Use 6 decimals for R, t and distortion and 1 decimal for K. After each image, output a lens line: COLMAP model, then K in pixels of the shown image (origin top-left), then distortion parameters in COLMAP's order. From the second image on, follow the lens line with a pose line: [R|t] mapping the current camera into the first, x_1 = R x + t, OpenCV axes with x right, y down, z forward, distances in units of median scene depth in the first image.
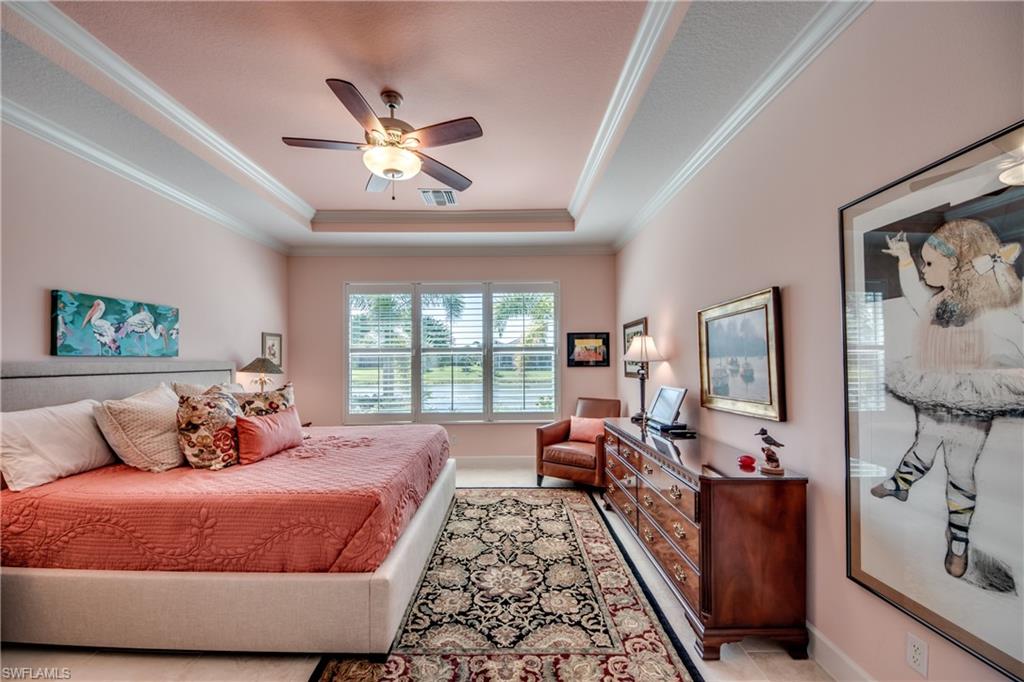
lens RADIAL K [[397.0, 0, 508.1], [0, 397.0, 356.6], [0, 0, 1]] dist [0.010702, -0.005631]
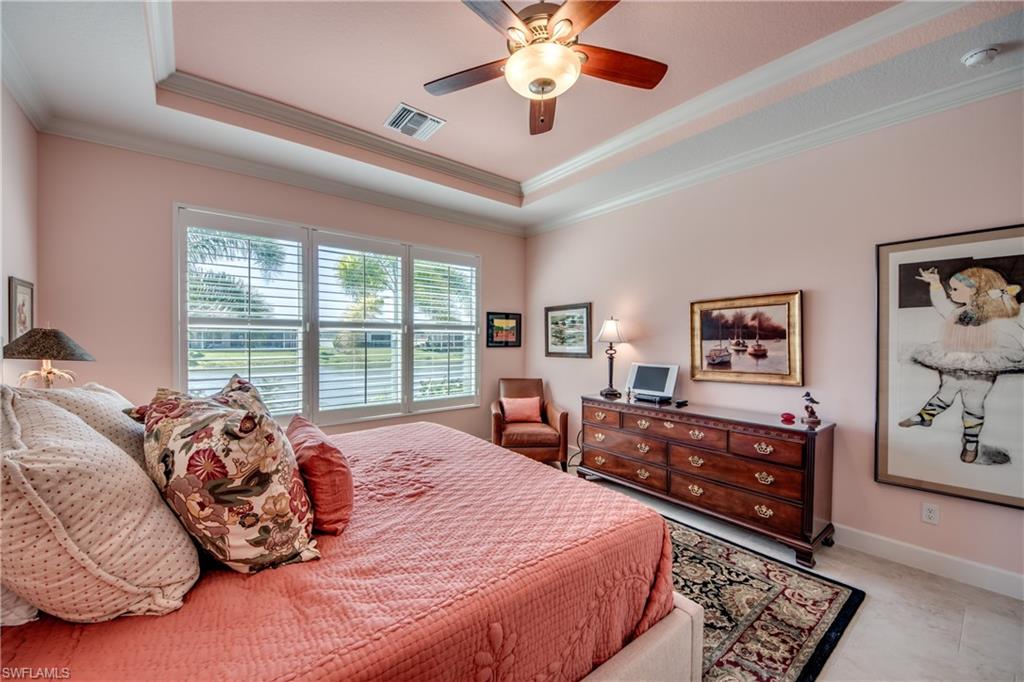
lens RADIAL K [[397.0, 0, 510.0], [0, 397.0, 346.8], [0, 0, 1]] dist [0.010702, -0.005631]
pose [[0.777043, -0.000645, 0.629447, -1.209149], [-0.016437, 0.999638, 0.021316, 0.011474], [-0.629233, -0.026910, 0.776751, 0.663693]]
